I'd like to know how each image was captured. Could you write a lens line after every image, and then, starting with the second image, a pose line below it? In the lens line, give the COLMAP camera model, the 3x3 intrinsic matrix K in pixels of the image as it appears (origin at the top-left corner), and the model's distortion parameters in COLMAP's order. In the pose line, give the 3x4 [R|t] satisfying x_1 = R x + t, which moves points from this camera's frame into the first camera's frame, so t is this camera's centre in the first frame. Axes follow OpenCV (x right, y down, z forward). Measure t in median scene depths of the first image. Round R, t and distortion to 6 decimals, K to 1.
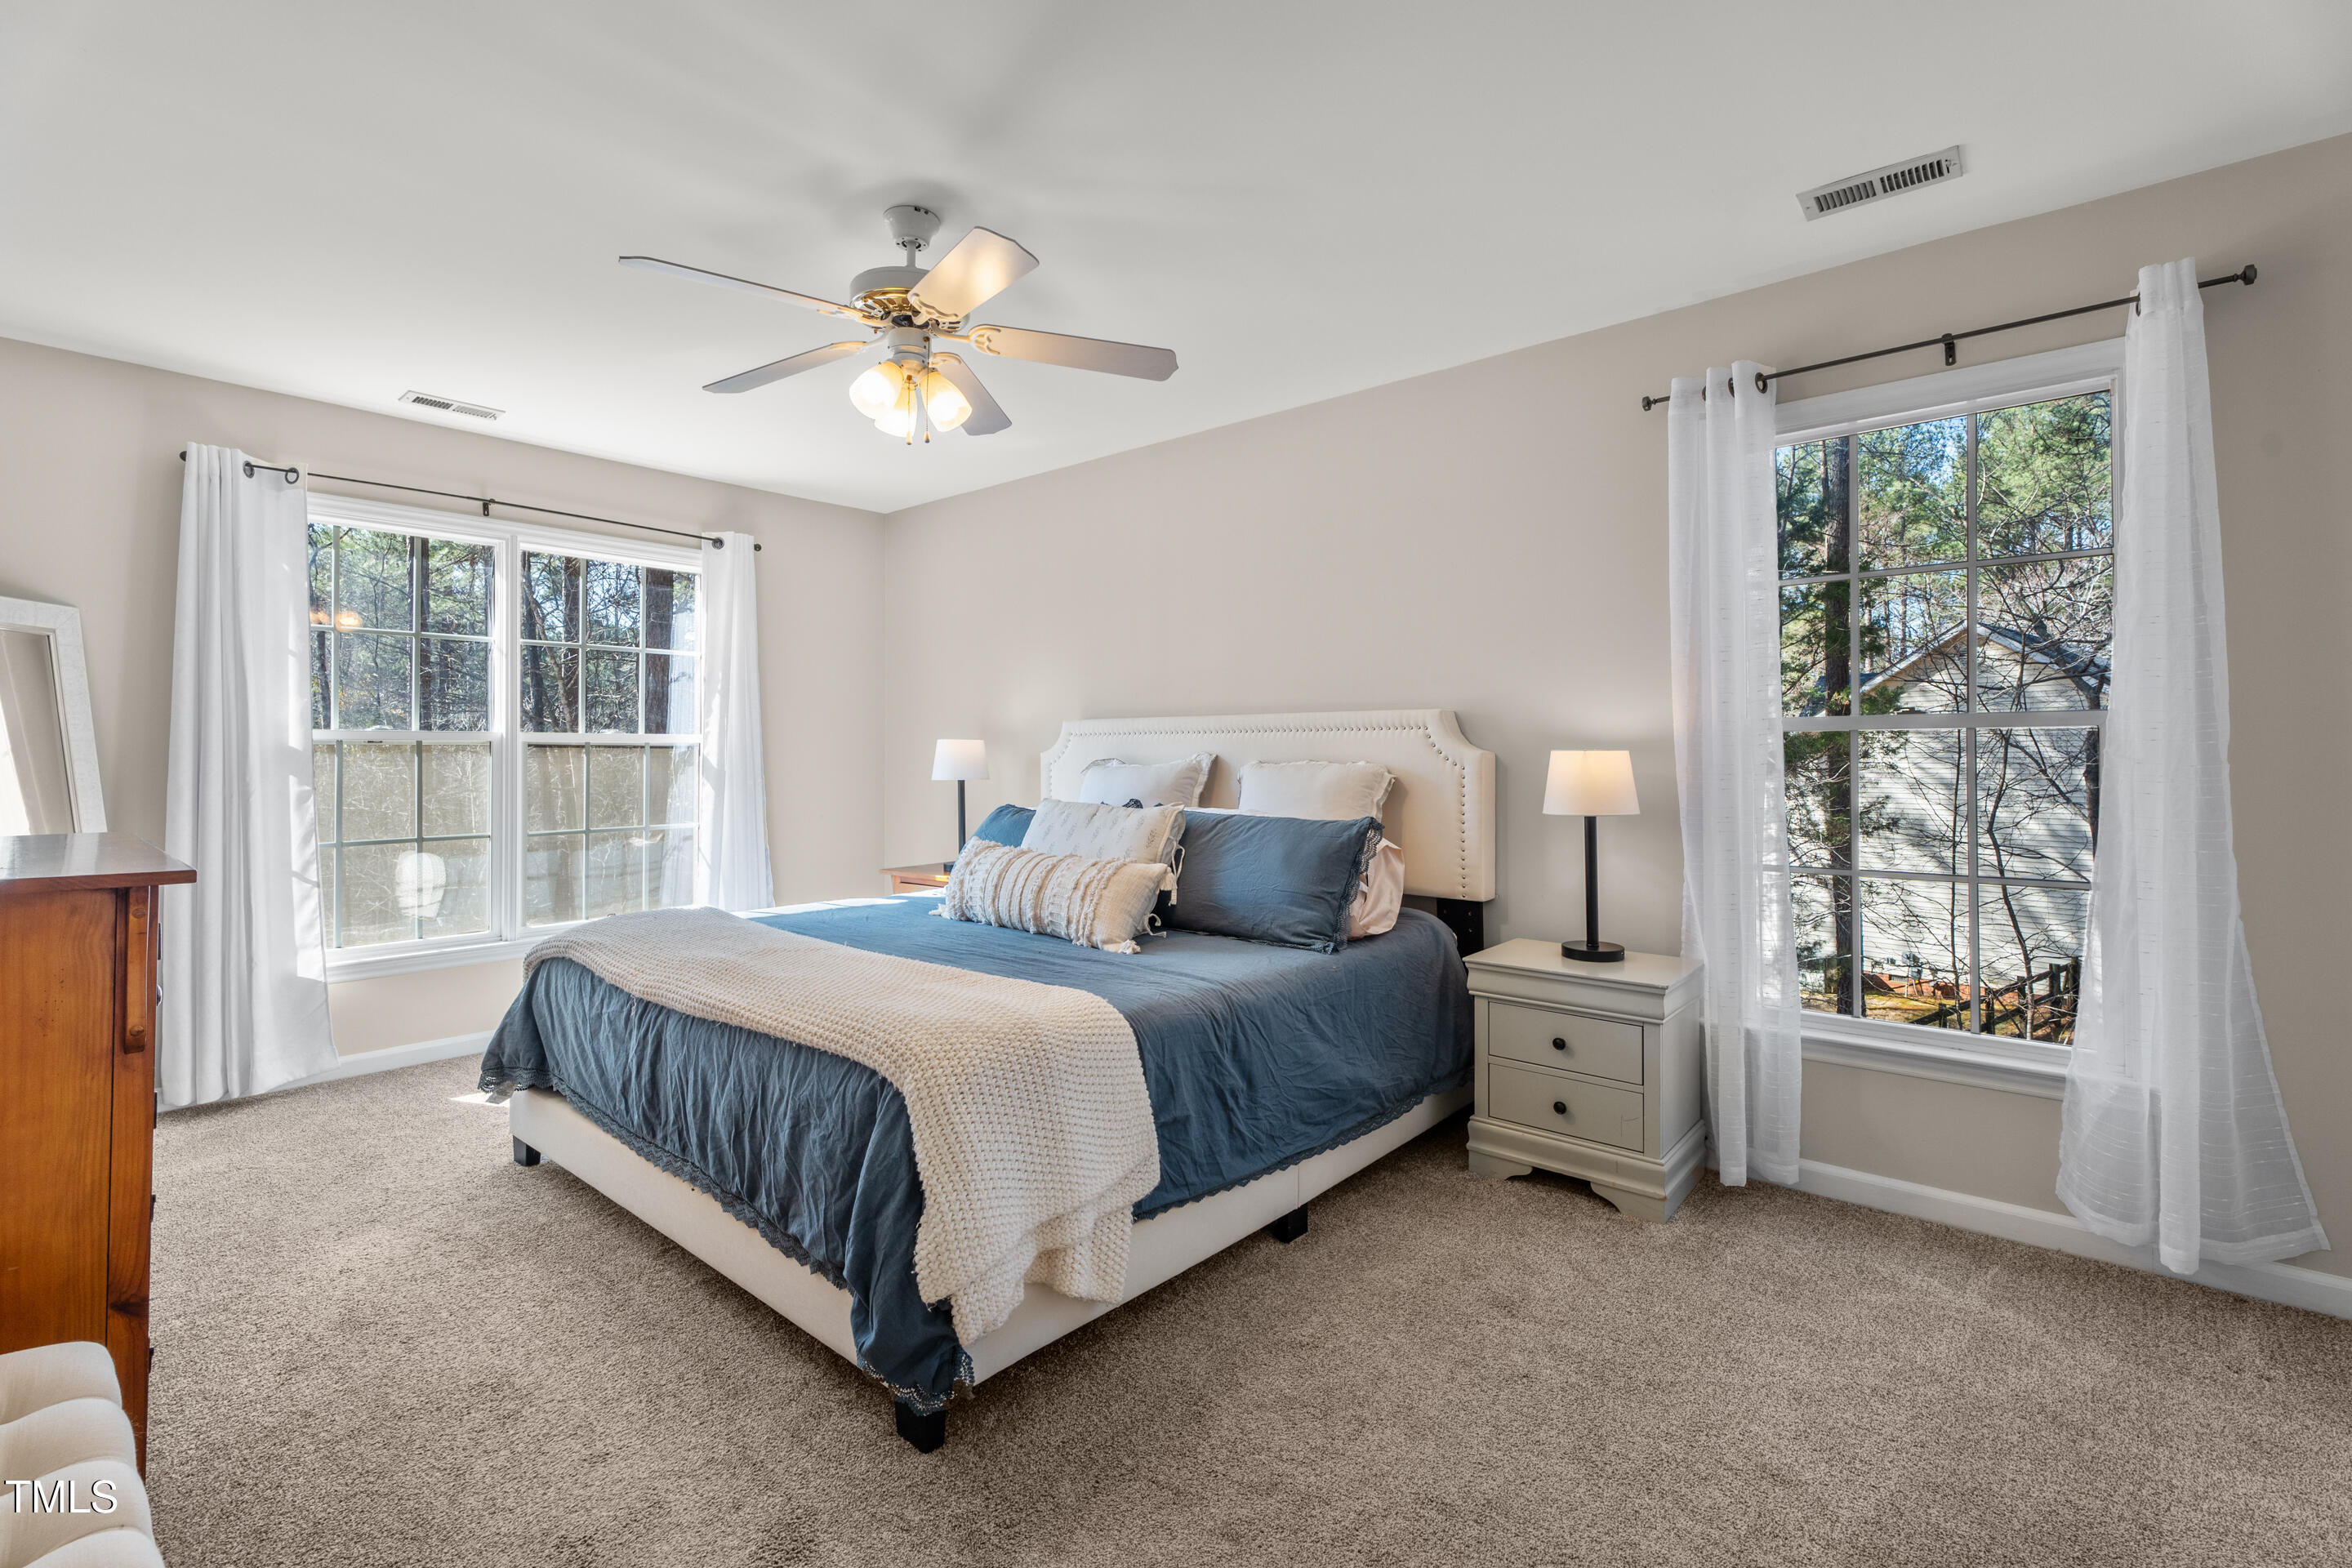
lens RADIAL K [[1040.7, 0, 1177.5], [0, 1040.7, 766.7], [0, 0, 1]] dist [-0.000500, 0.001163]
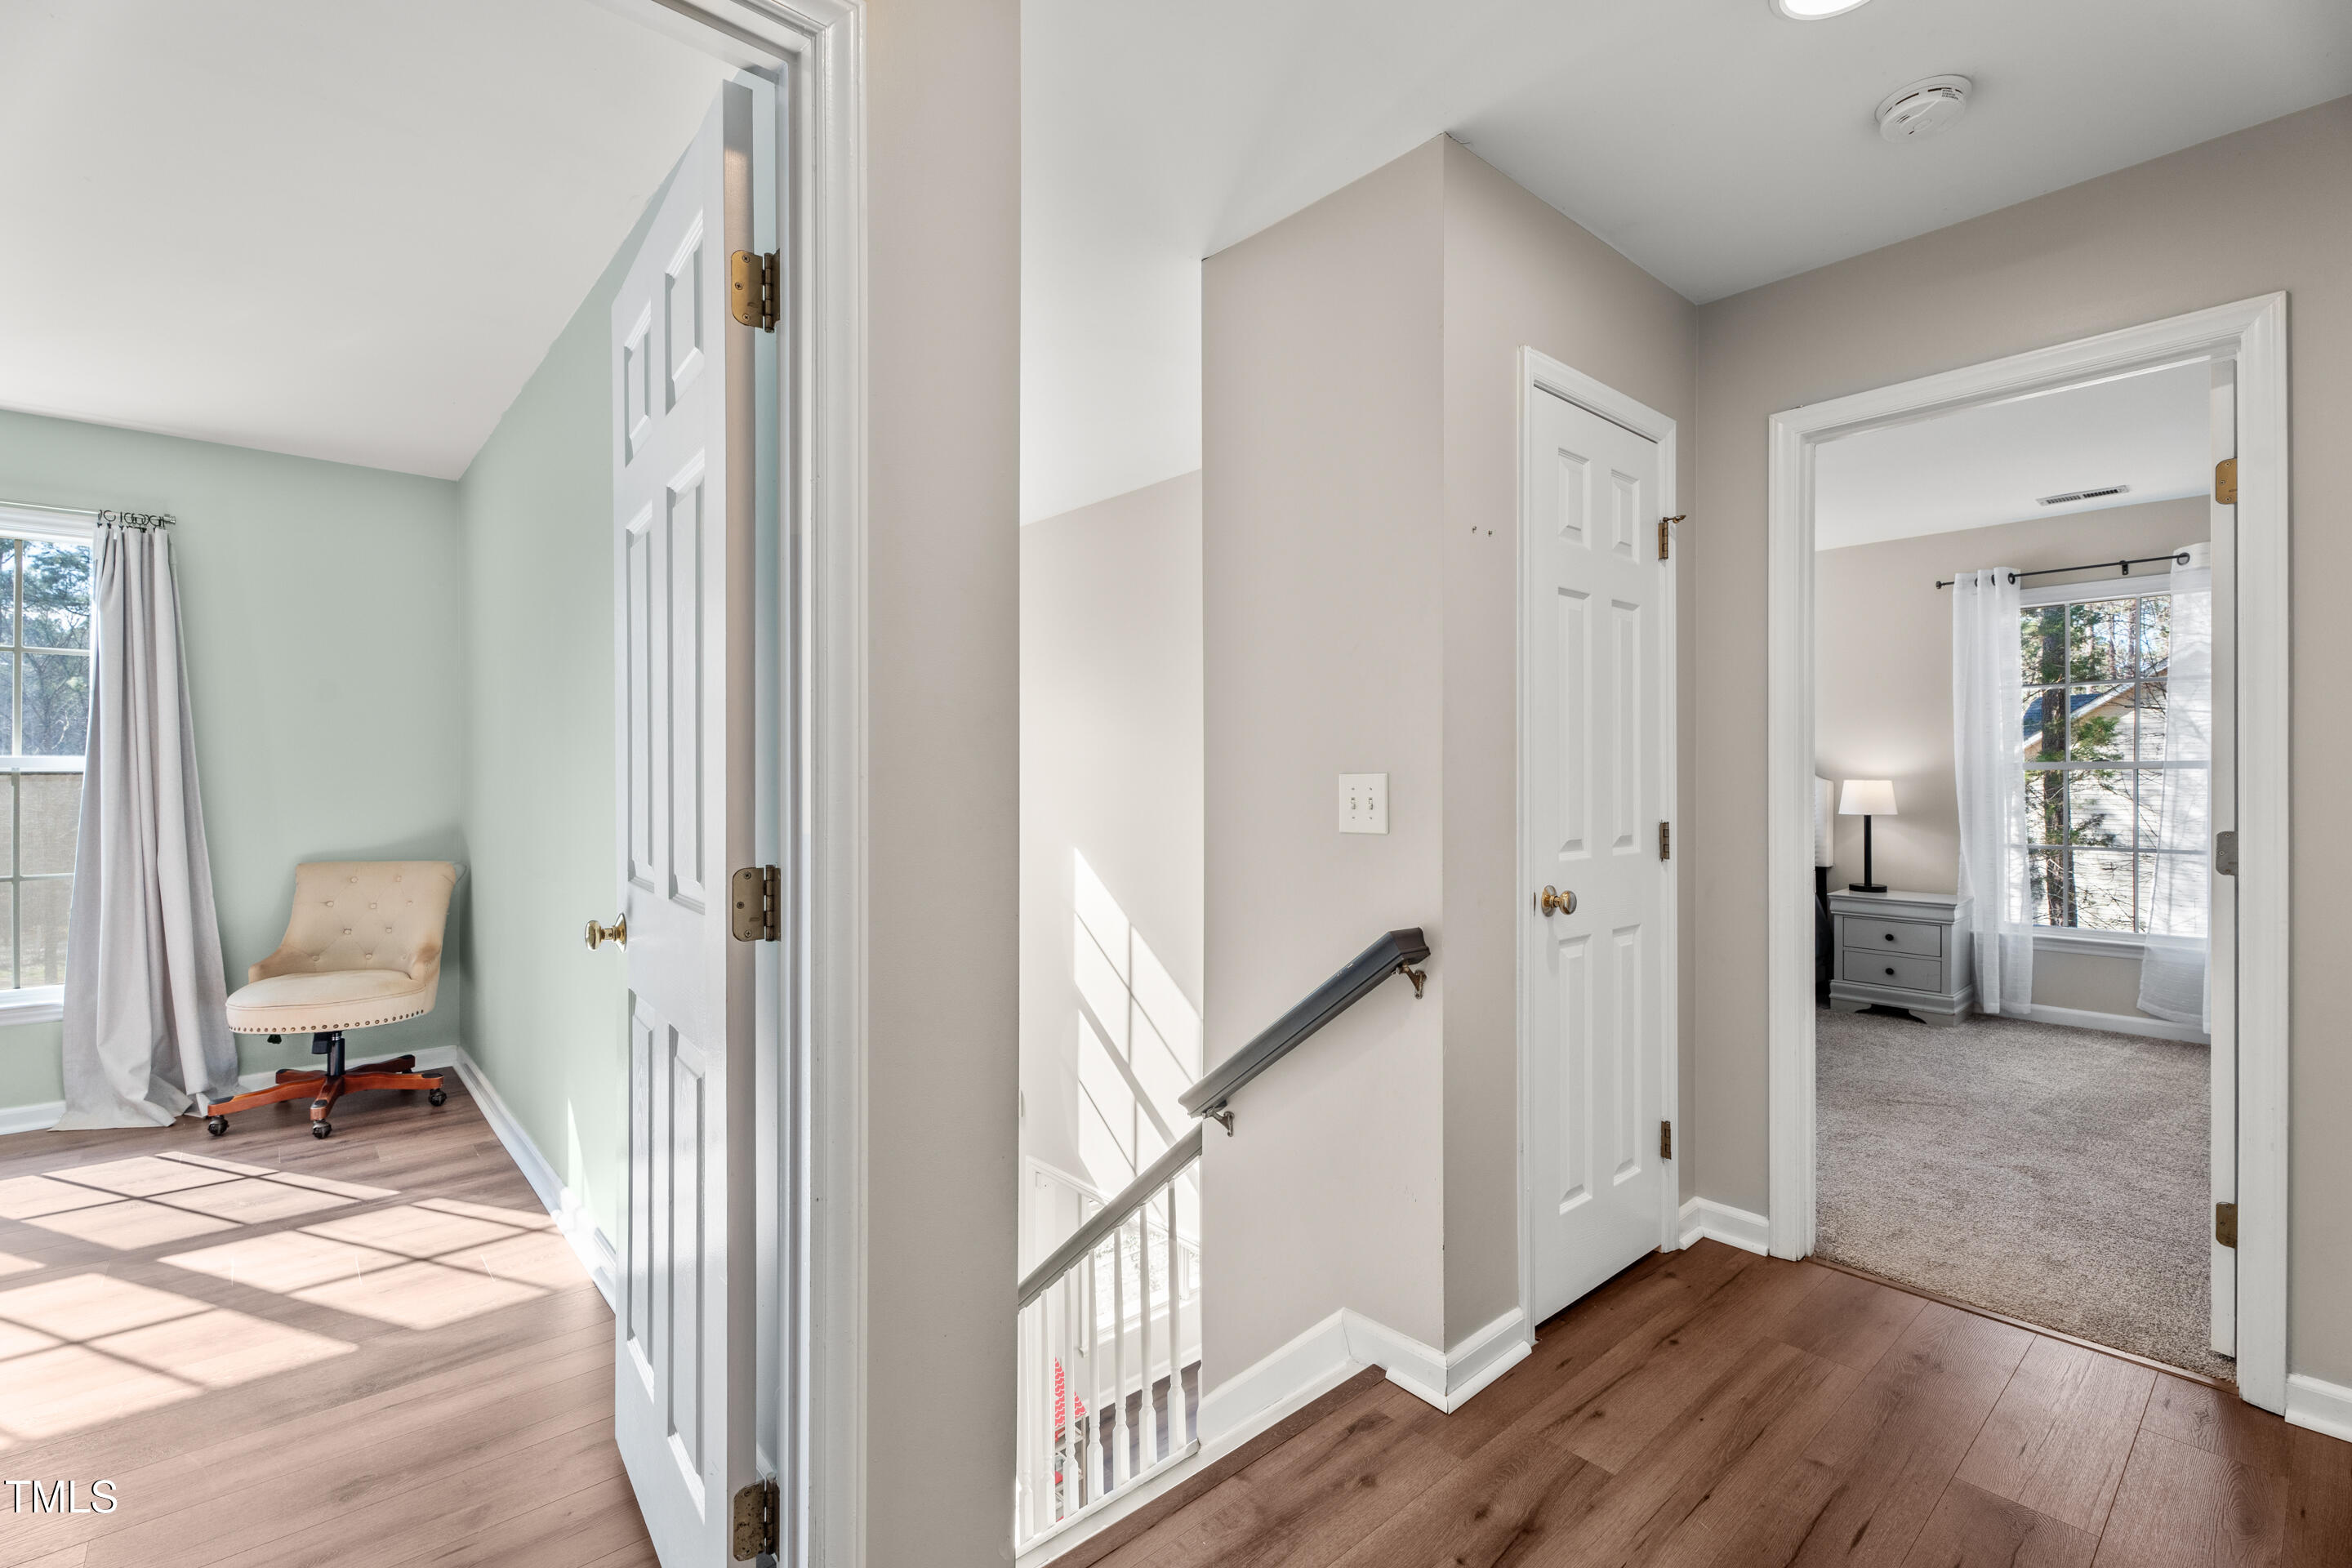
lens RADIAL K [[1040.7, 0, 1172.8], [0, 1040.7, 795.9], [0, 0, 1]] dist [-0.000500, 0.001163]
pose [[0.990625, 0.005012, -0.136517, -0.647969], [-0.003996, 0.999962, 0.007715, 0.002892], [0.136550, -0.007098, 0.990608, -1.015353]]
